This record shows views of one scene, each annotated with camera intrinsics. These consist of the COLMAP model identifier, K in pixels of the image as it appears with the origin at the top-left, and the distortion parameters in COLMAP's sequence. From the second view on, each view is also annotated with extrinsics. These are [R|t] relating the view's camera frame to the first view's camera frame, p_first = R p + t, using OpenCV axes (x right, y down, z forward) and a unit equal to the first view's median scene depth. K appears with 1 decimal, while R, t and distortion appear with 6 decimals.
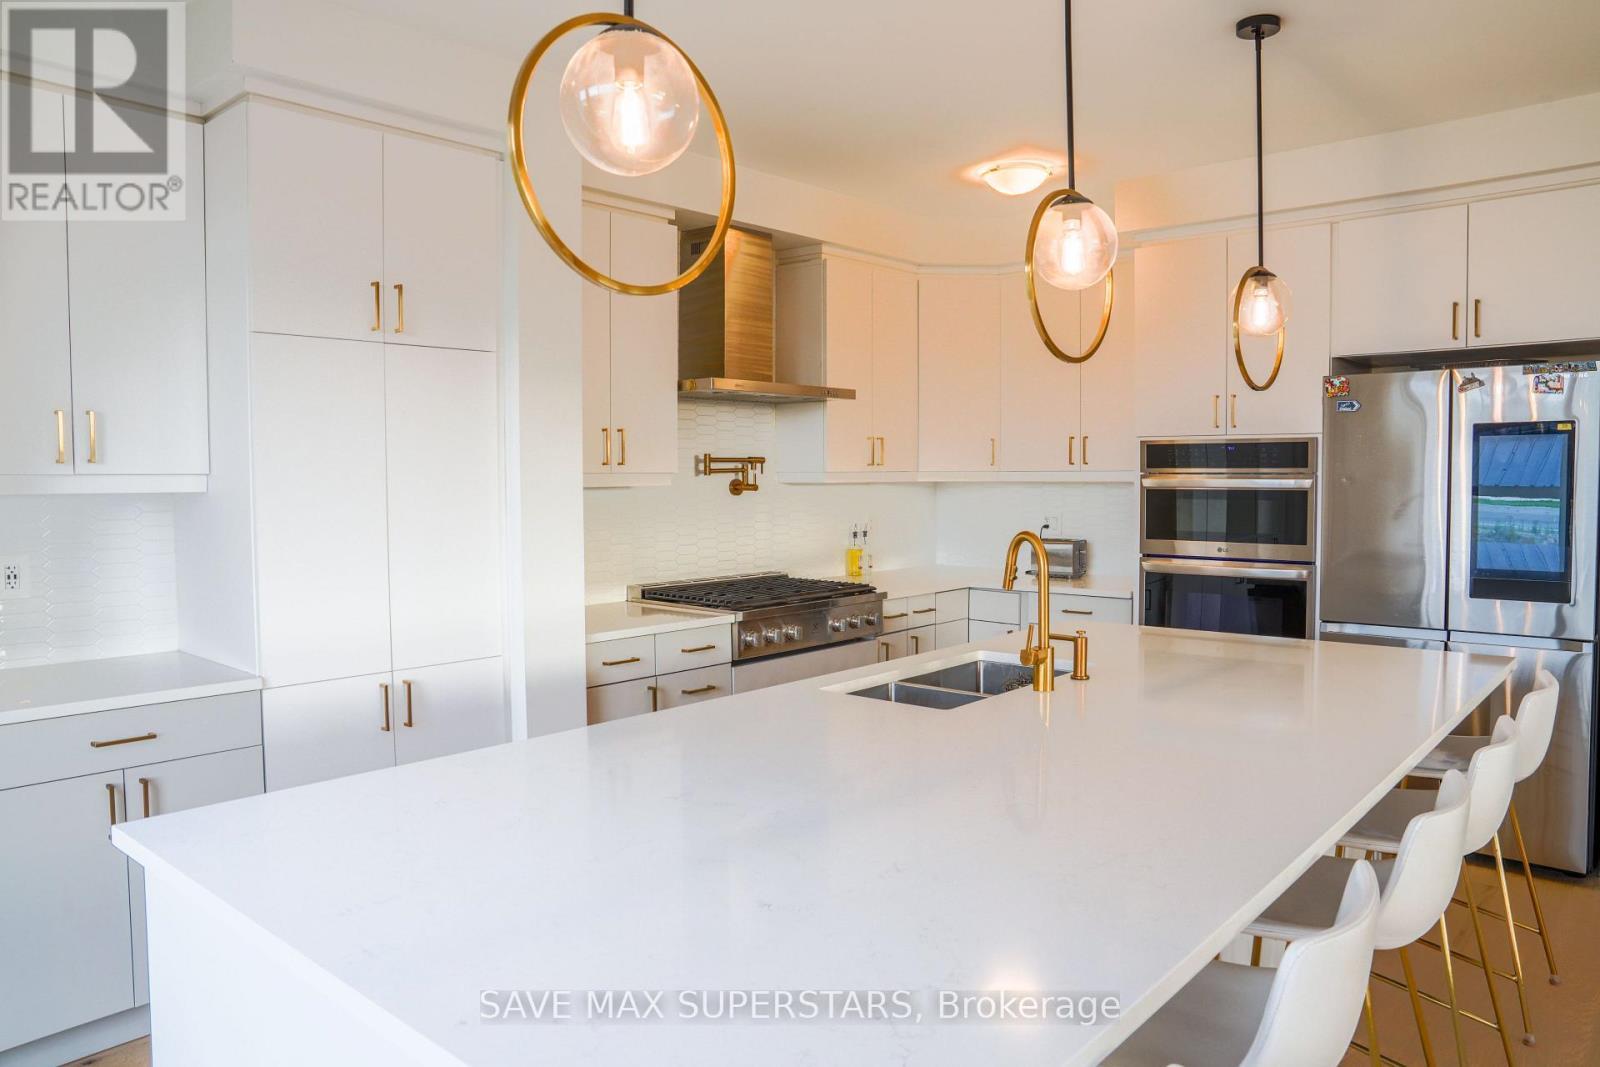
lens RADIAL K [[1103.3, 0, 800.0], [0, 1103.3, 533.5], [0, 0, 1]] dist [-0.118733, 0.091503]
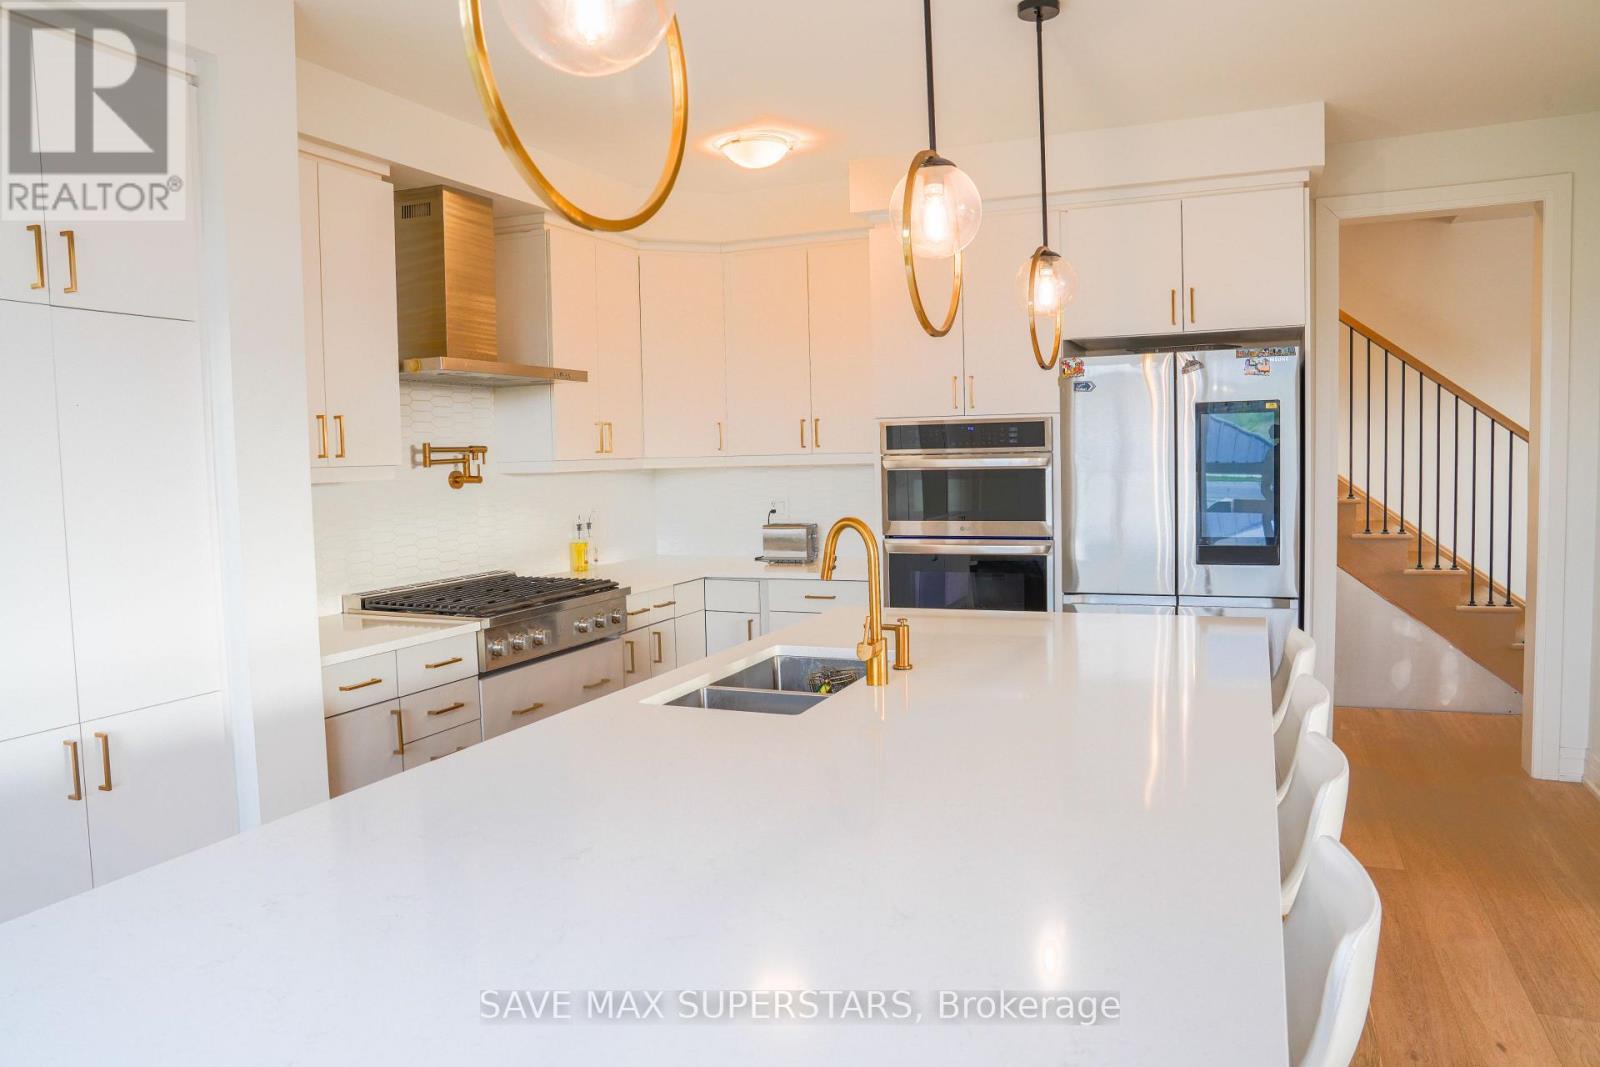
lens RADIAL K [[1103.3, 0, 800.0], [0, 1103.3, 533.5], [0, 0, 1]] dist [-0.118733, 0.091503]
pose [[0.948305, -0.039493, 0.314894, -0.084136], [0.035783, 0.999205, 0.017555, -0.004057], [-0.315337, -0.005380, 0.948965, 0.072215]]
